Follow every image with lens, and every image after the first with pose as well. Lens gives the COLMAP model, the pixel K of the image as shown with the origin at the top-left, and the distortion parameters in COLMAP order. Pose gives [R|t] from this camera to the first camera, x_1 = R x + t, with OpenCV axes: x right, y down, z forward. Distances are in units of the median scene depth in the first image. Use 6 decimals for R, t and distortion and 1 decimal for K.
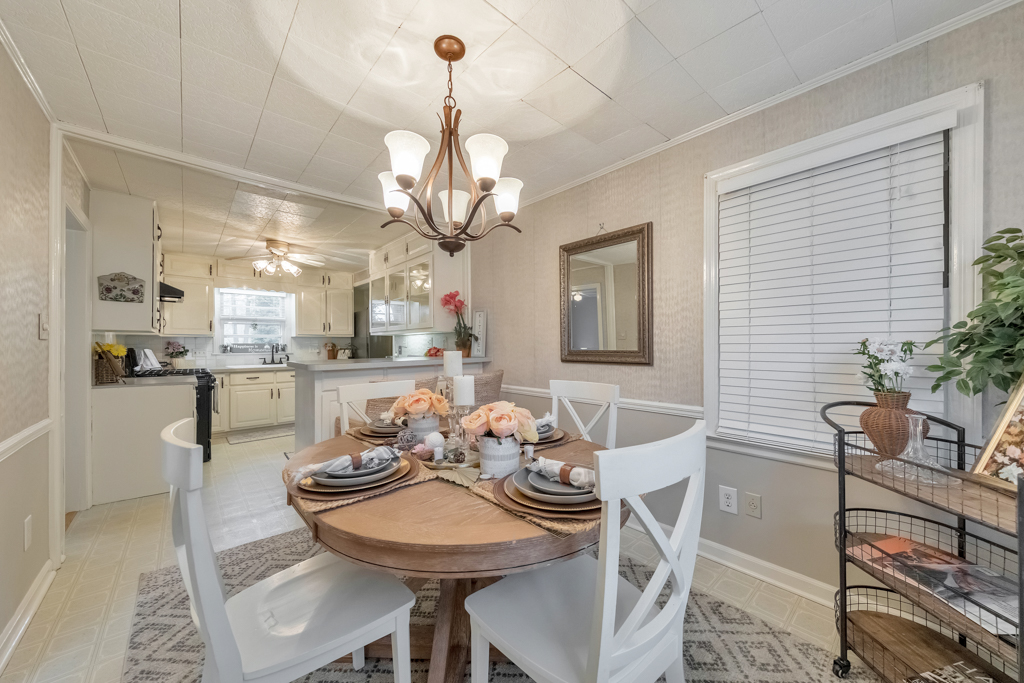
lens RADIAL K [[368.8, 0, 514.2], [0, 368.8, 345.6], [0, 0, 1]] dist [-0.001007, -0.000075]
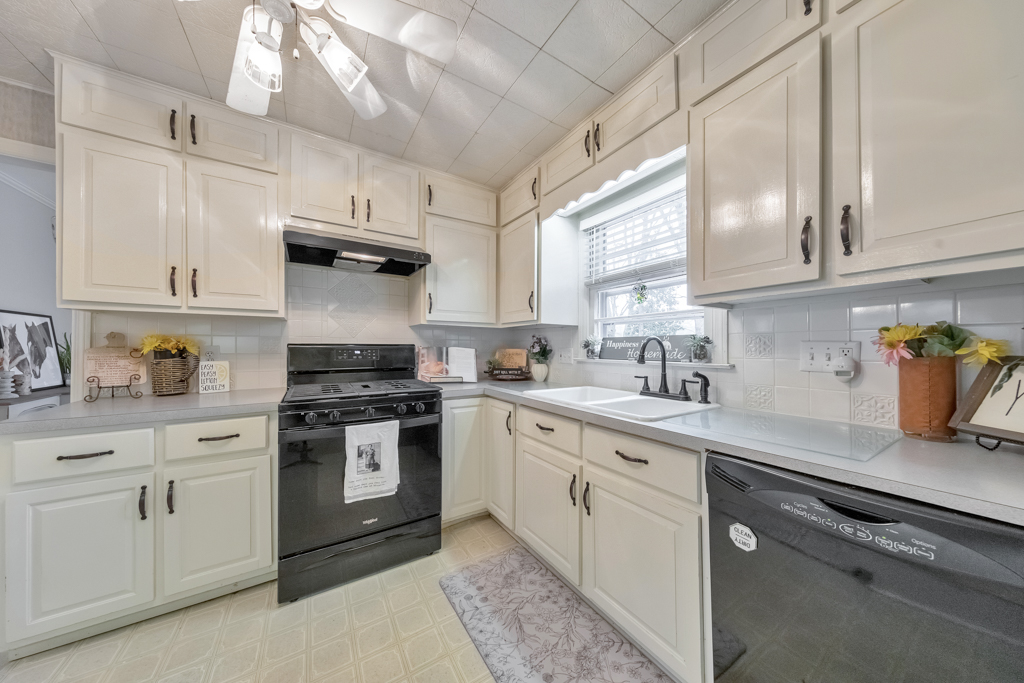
lens RADIAL K [[324.8, 0, 513.9], [0, 324.8, 340.3], [0, 0, 1]] dist [0.002028, 0.000081]
pose [[-0.160169, -0.020240, -0.986882, -0.813953], [-0.007602, 0.999785, -0.019271, 0.011719], [0.987060, 0.004416, -0.160289, 2.207629]]
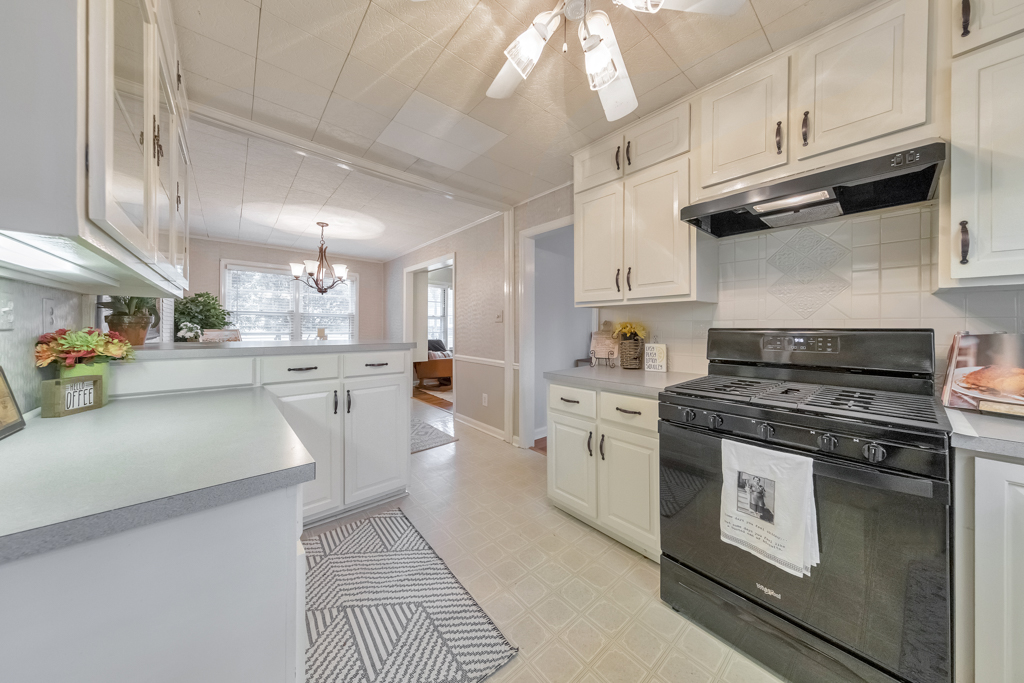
lens RADIAL K [[325.5, 0, 516.8], [0, 325.5, 326.3], [0, 0, 1]] dist [0.000539, 0.000015]
pose [[-0.999987, -0.000354, 0.005041, -1.098086], [-0.000344, 0.999998, 0.002021, 0.002394], [-0.005041, 0.002019, -0.999985, 2.268977]]
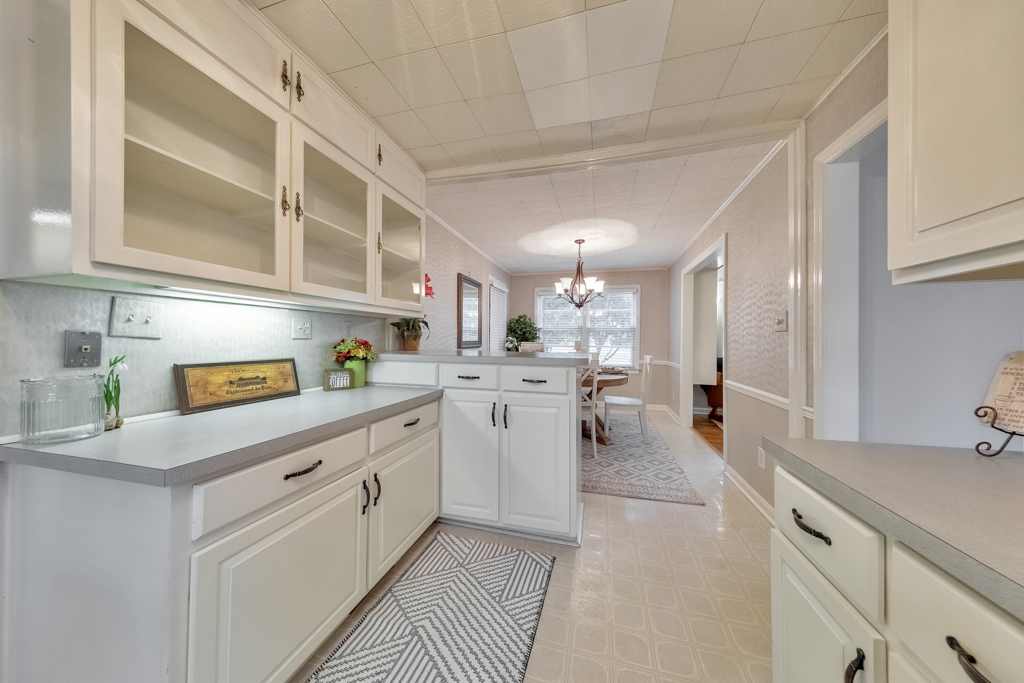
lens RADIAL K [[324.8, 0, 513.9], [0, 324.8, 340.3], [0, 0, 1]] dist [0.002028, 0.000081]
pose [[-0.550688, 0.000747, 0.834711, -1.339235], [-0.000960, 0.999998, -0.001528, 0.012278], [-0.834710, -0.001643, -0.550687, 1.853320]]
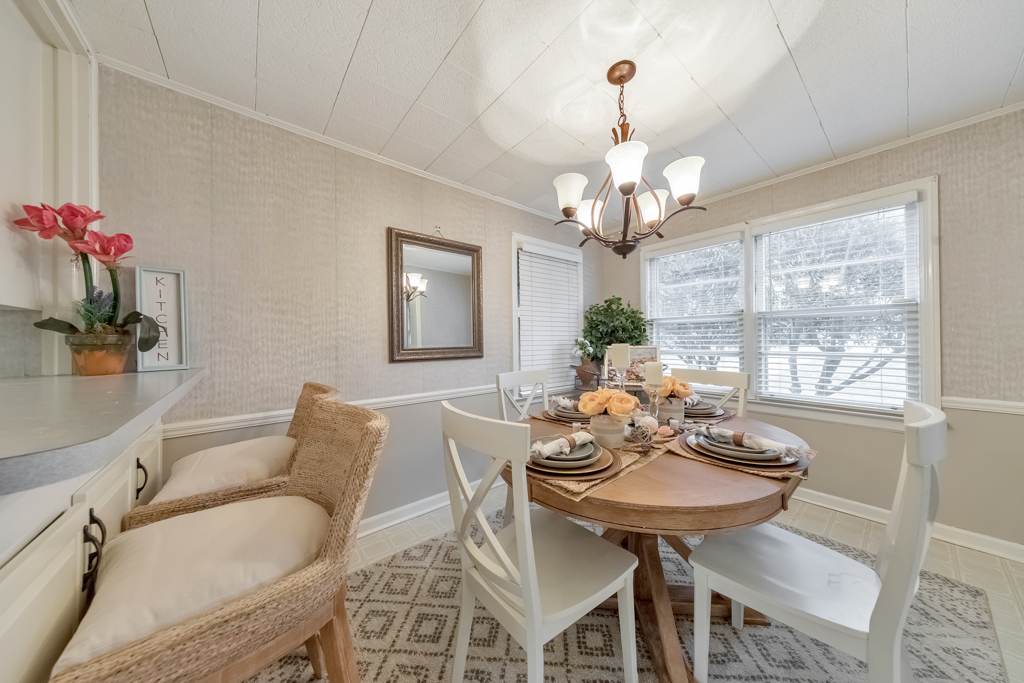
lens RADIAL K [[324.8, 0, 513.9], [0, 324.8, 340.3], [0, 0, 1]] dist [0.002028, 0.000081]
pose [[0.040977, 0.012331, 0.999084, -0.732871], [0.017776, 0.999757, -0.013068, 0.008589], [-0.999002, 0.018295, 0.040748, 0.818124]]
